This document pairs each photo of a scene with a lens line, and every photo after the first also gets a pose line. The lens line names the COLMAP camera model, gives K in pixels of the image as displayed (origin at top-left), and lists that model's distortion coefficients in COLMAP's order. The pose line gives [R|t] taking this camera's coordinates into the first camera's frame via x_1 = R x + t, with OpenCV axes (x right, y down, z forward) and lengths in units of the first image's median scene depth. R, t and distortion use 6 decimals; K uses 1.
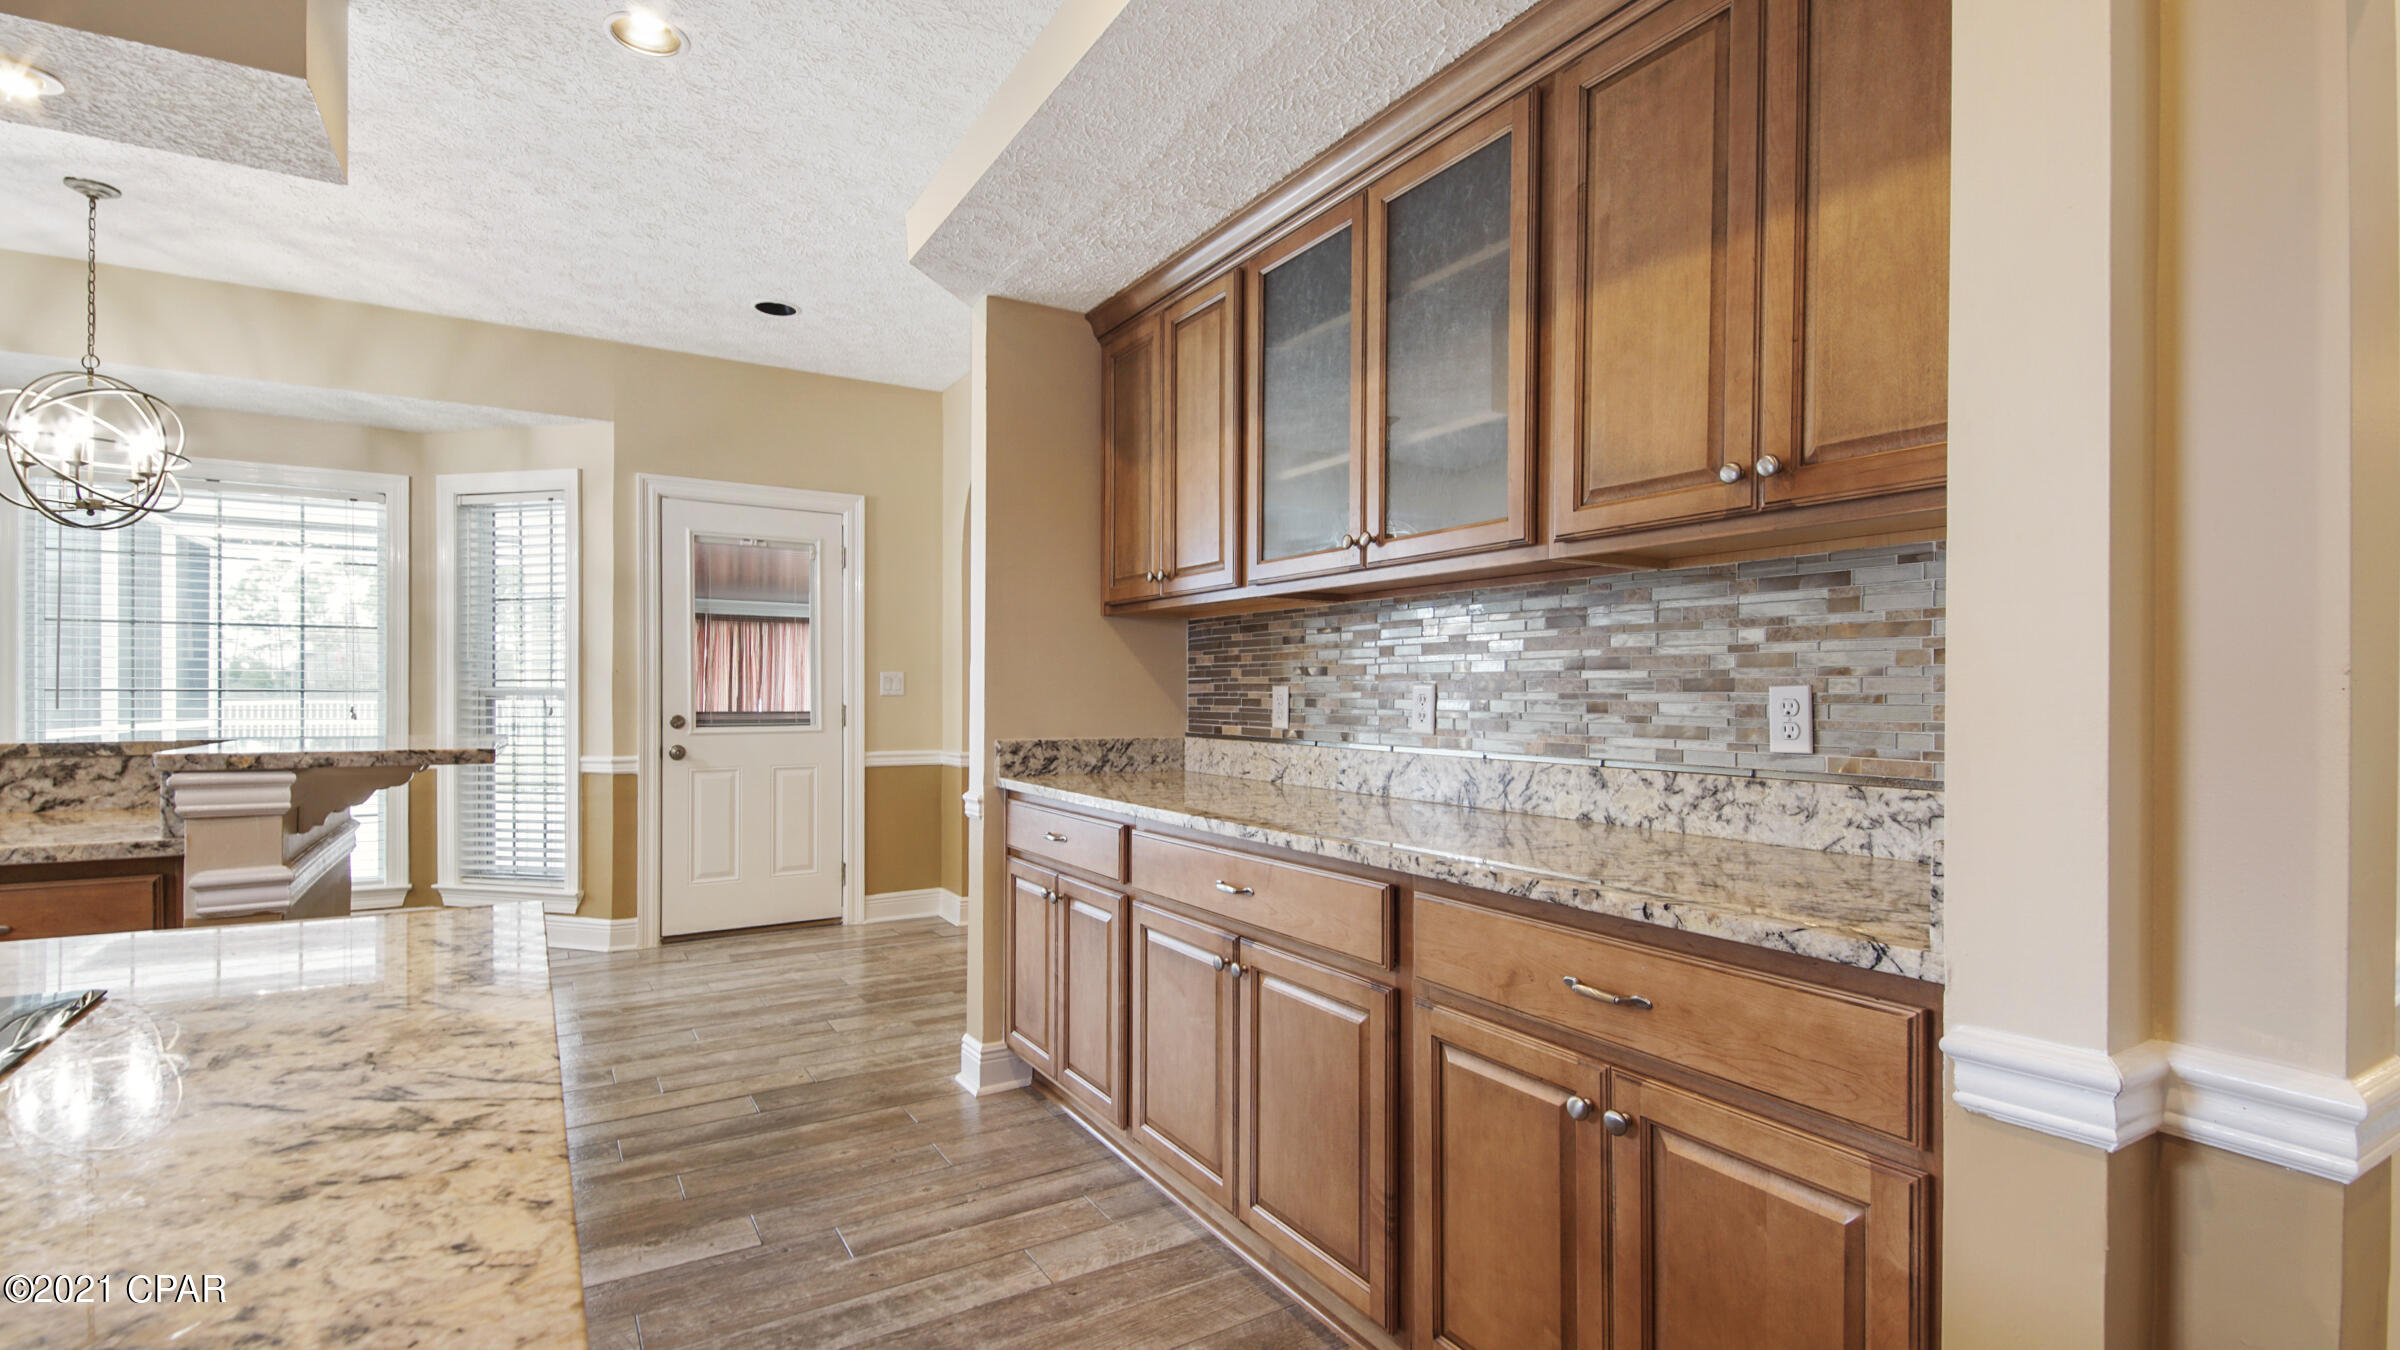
lens RADIAL K [[1064.8, 0, 1187.5], [0, 1064.8, 691.5], [0, 0, 1]] dist [0.033476, -0.019272]
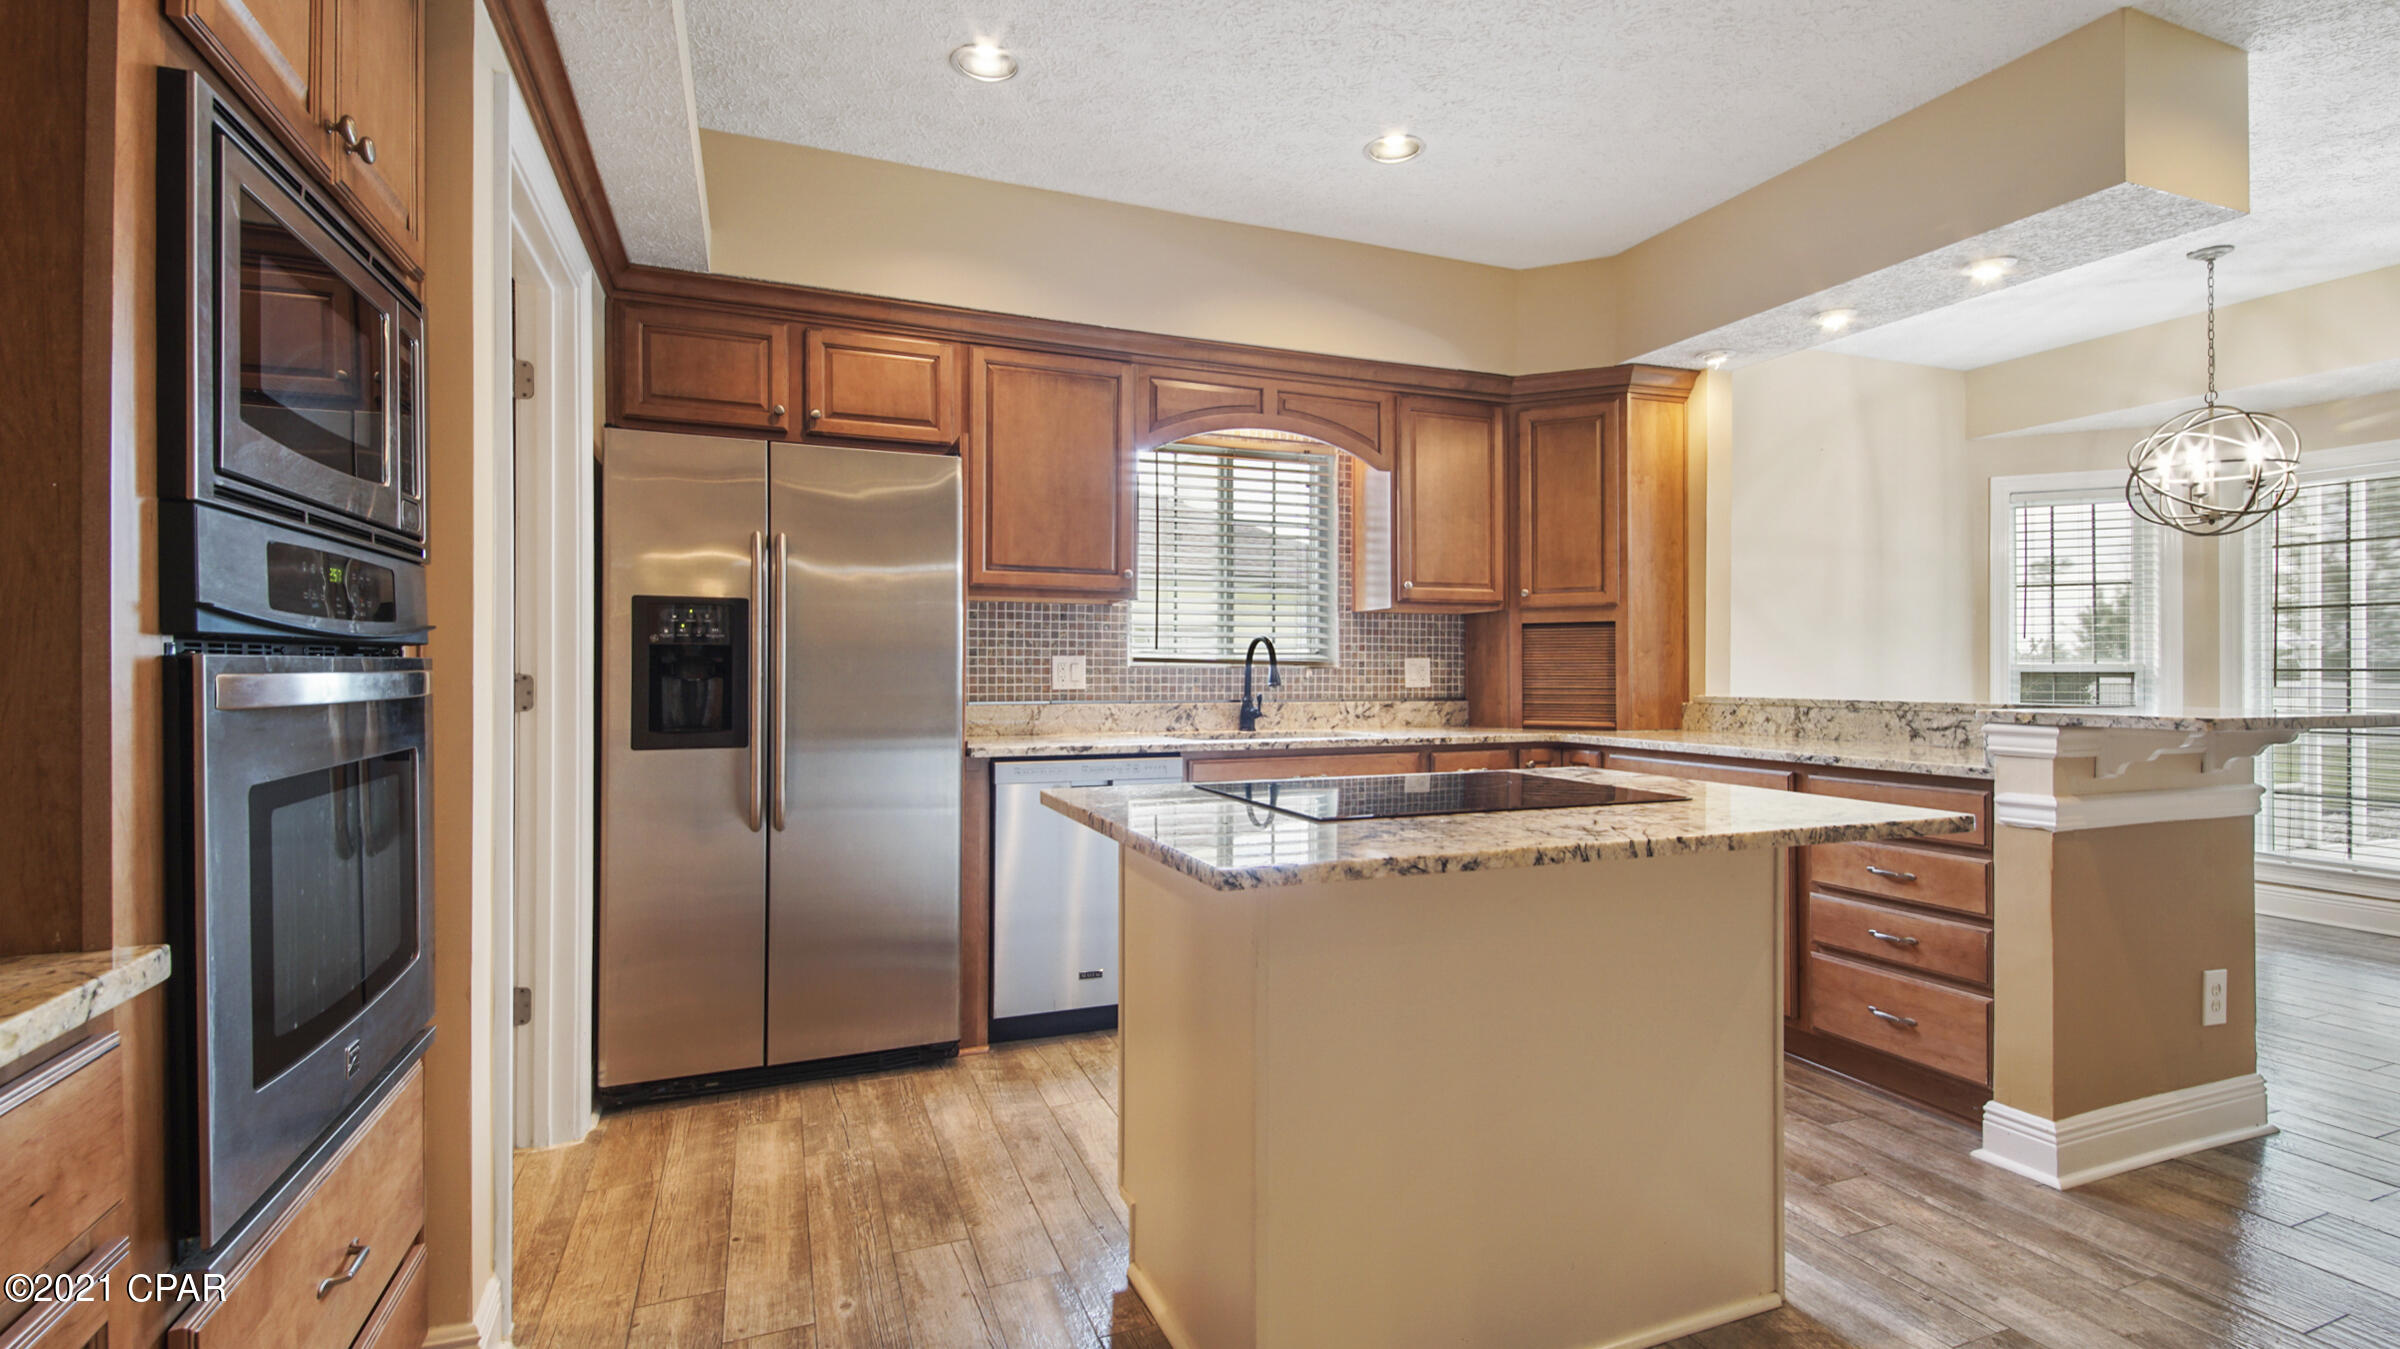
lens RADIAL K [[1062.9, 0, 1195.2], [0, 1062.9, 666.8], [0, 0, 1]] dist [0.031806, -0.019202]
pose [[-0.173401, -0.009981, -0.984801, 0.572424], [0.001340, 0.999945, -0.010370, 0.009562], [0.984850, -0.003118, -0.173379, 0.148904]]
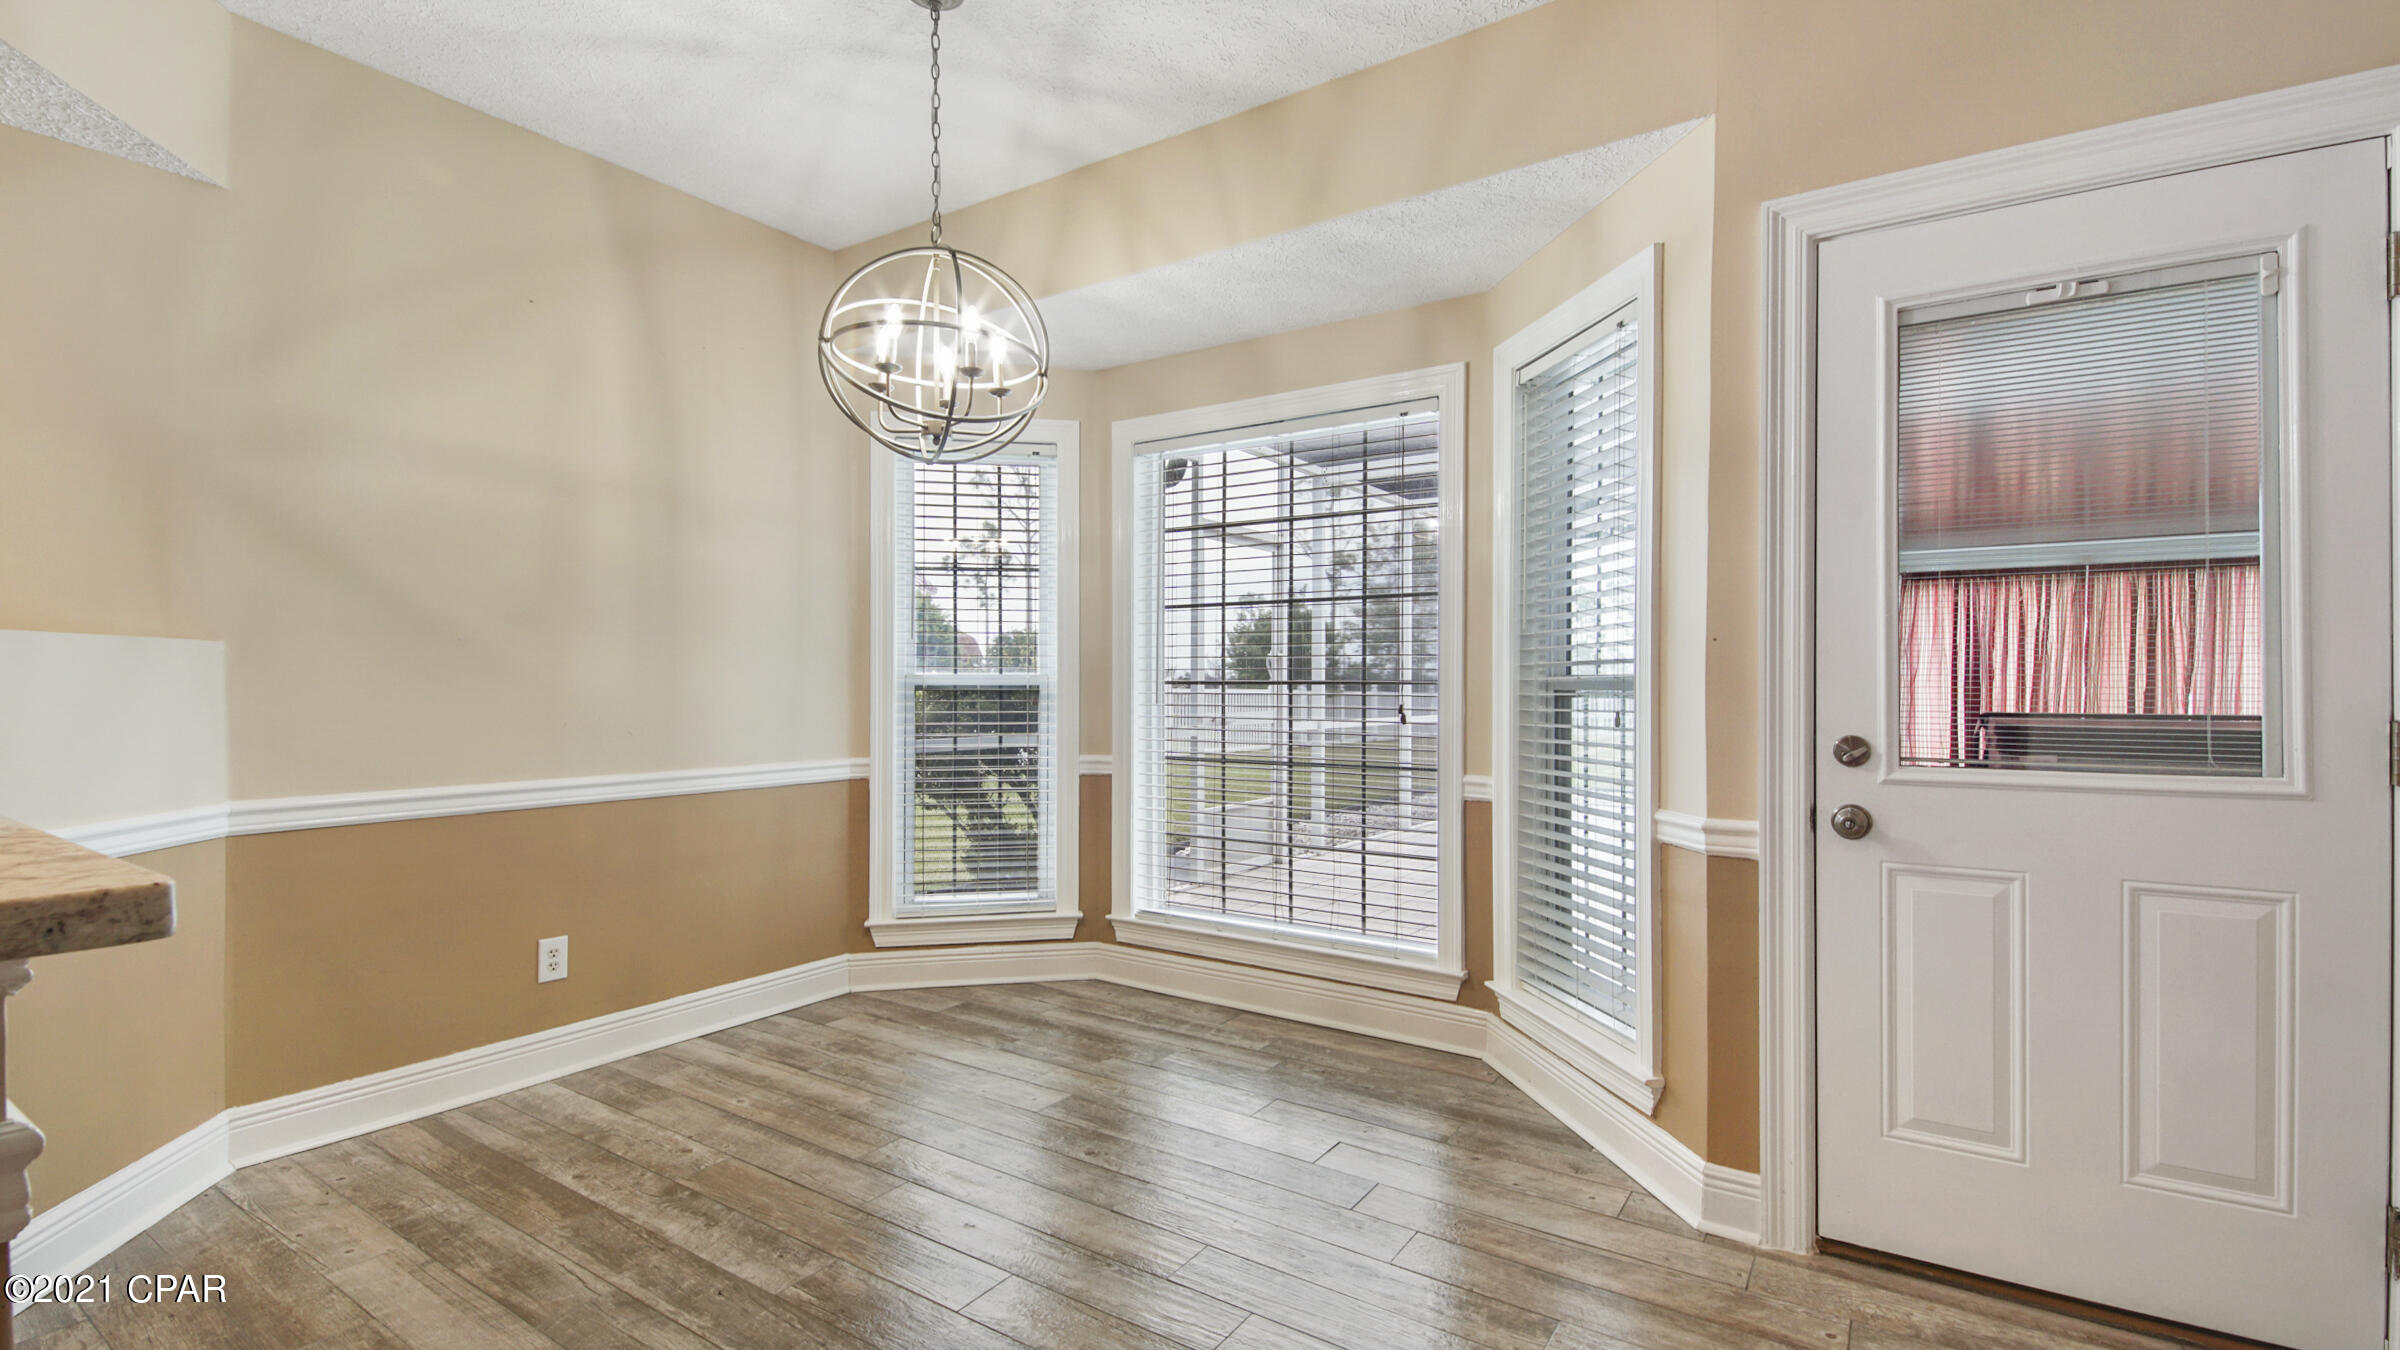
lens RADIAL K [[1064.8, 0, 1187.5], [0, 1064.8, 691.5], [0, 0, 1]] dist [0.033476, -0.019272]
pose [[0.413604, 0.002380, -0.910454, -0.449956], [0.003575, 0.999985, 0.004239, 0.004079], [0.910450, -0.005008, 0.413589, 1.353542]]
